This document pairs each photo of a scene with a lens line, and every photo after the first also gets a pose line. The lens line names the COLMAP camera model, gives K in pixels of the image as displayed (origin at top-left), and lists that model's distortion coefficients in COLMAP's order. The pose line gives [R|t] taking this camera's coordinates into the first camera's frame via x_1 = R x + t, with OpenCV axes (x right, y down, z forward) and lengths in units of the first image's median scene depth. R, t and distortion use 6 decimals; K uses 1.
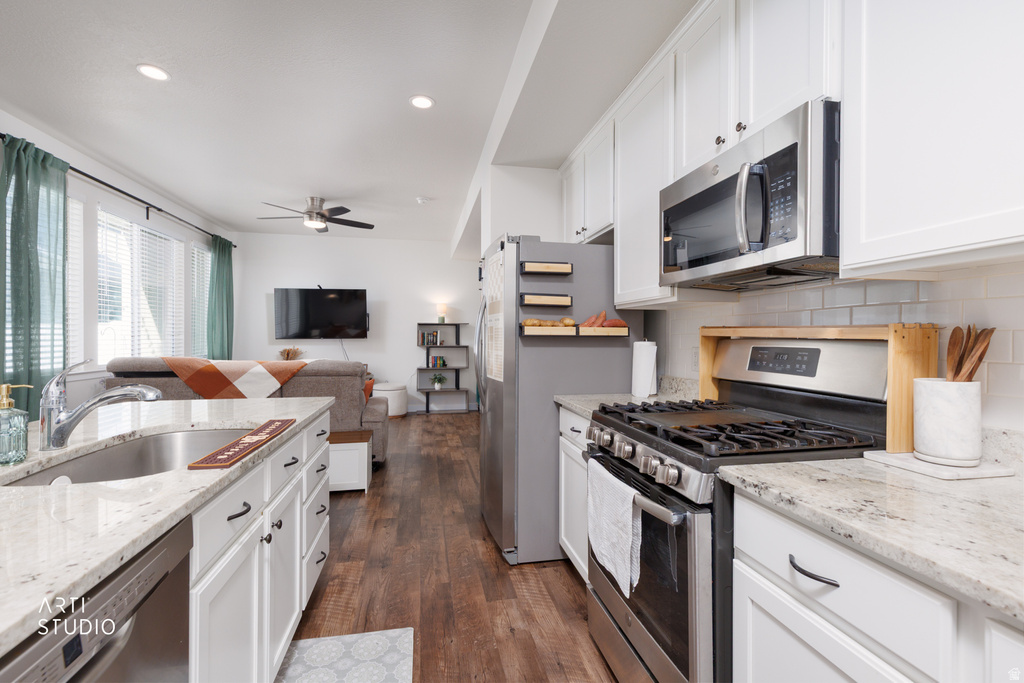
lens RADIAL K [[457.2, 0, 516.7], [0, 457.2, 337.7], [0, 0, 1]] dist [0.002641, -0.000017]
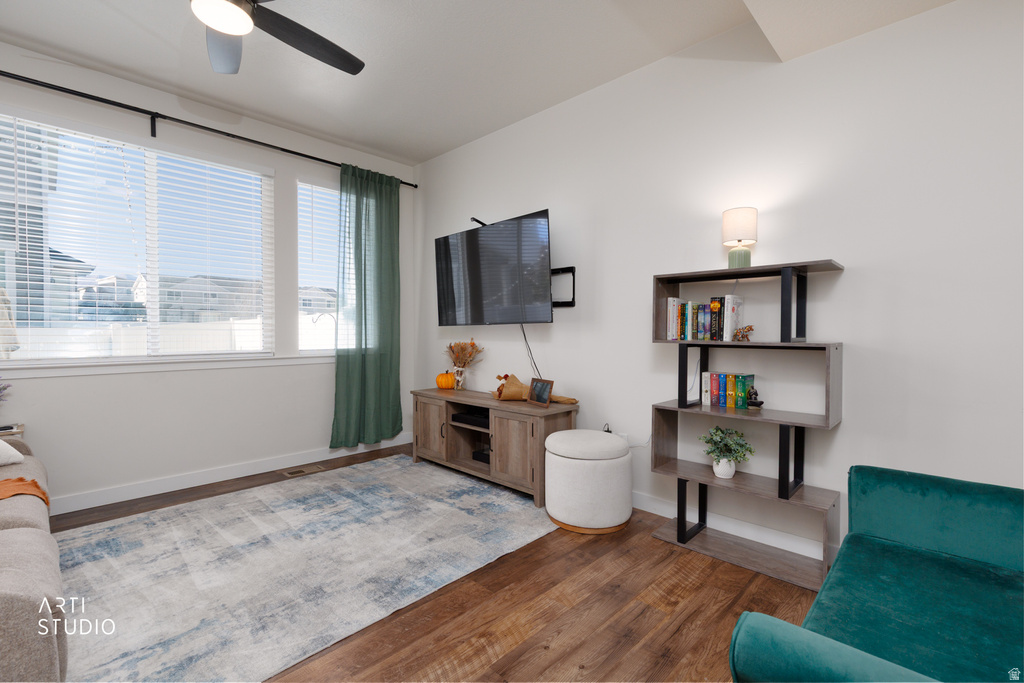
lens RADIAL K [[457.2, 0, 516.7], [0, 457.2, 337.7], [0, 0, 1]] dist [0.002641, -0.000017]
pose [[0.560966, 0.009922, -0.827779, 0.009029], [0.001544, 0.999914, 0.013032, 0.010046], [0.827837, -0.008588, 0.560903, 0.705151]]
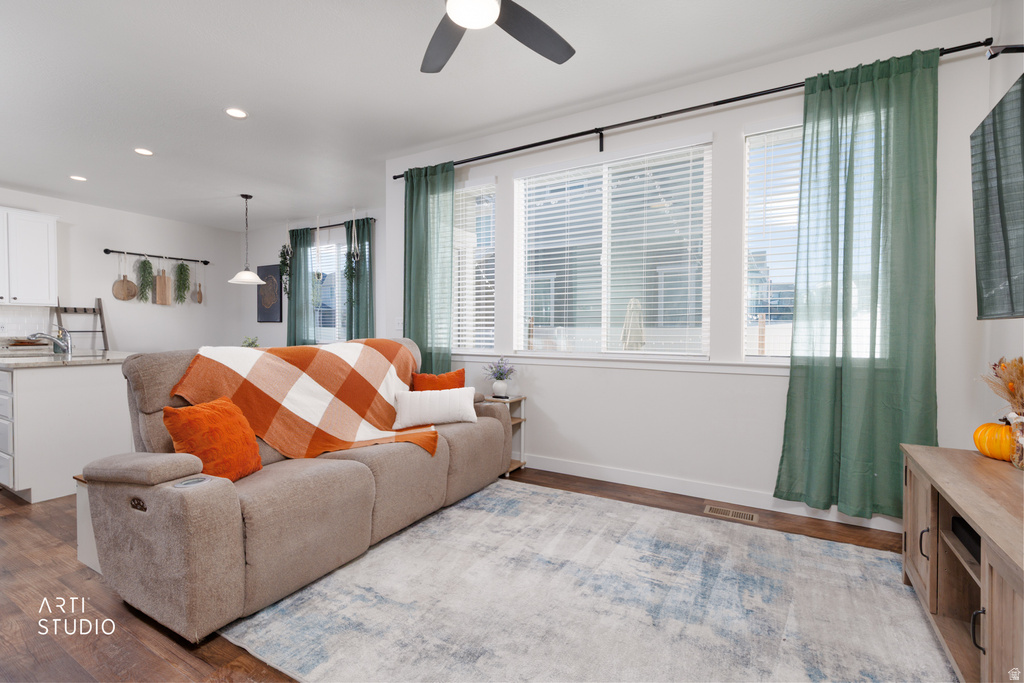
lens RADIAL K [[457.2, 0, 516.7], [0, 457.2, 337.7], [0, 0, 1]] dist [0.002641, -0.000017]
pose [[-0.672423, 0.008948, -0.740113, -0.134707], [-0.004037, 0.999868, 0.015756, 0.009789], [0.740156, 0.013582, -0.672298, 0.918209]]
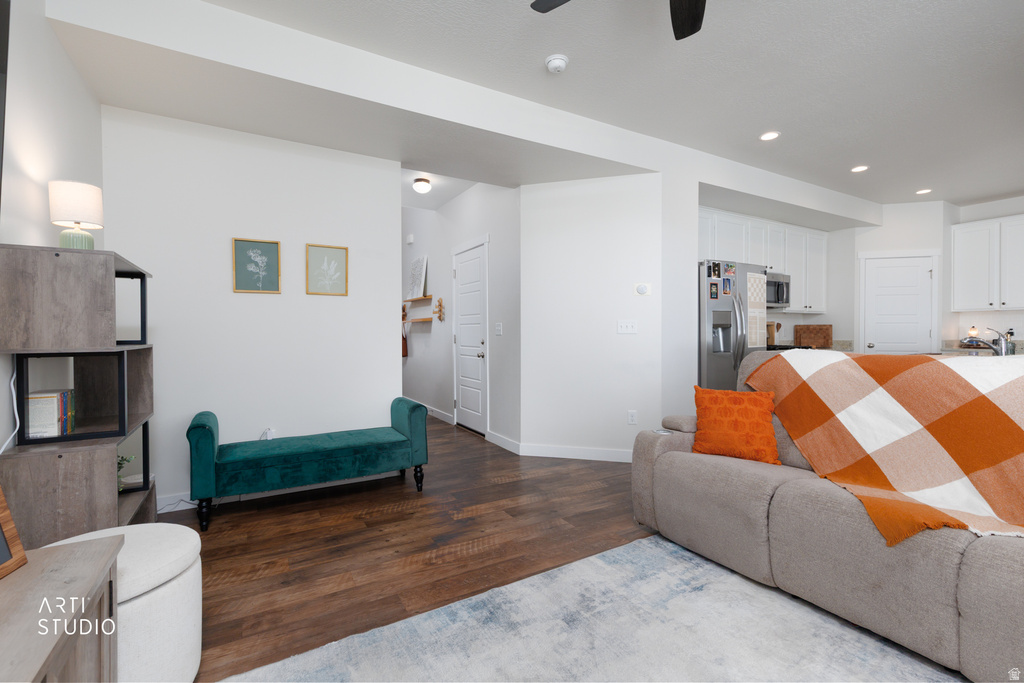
lens RADIAL K [[457.2, 0, 516.7], [0, 457.2, 337.7], [0, 0, 1]] dist [0.002641, -0.000017]
pose [[-0.311429, -0.013777, 0.950170, -0.503860], [0.000210, 0.999894, 0.014567, 0.008014], [-0.950269, 0.004736, -0.311393, 0.862268]]
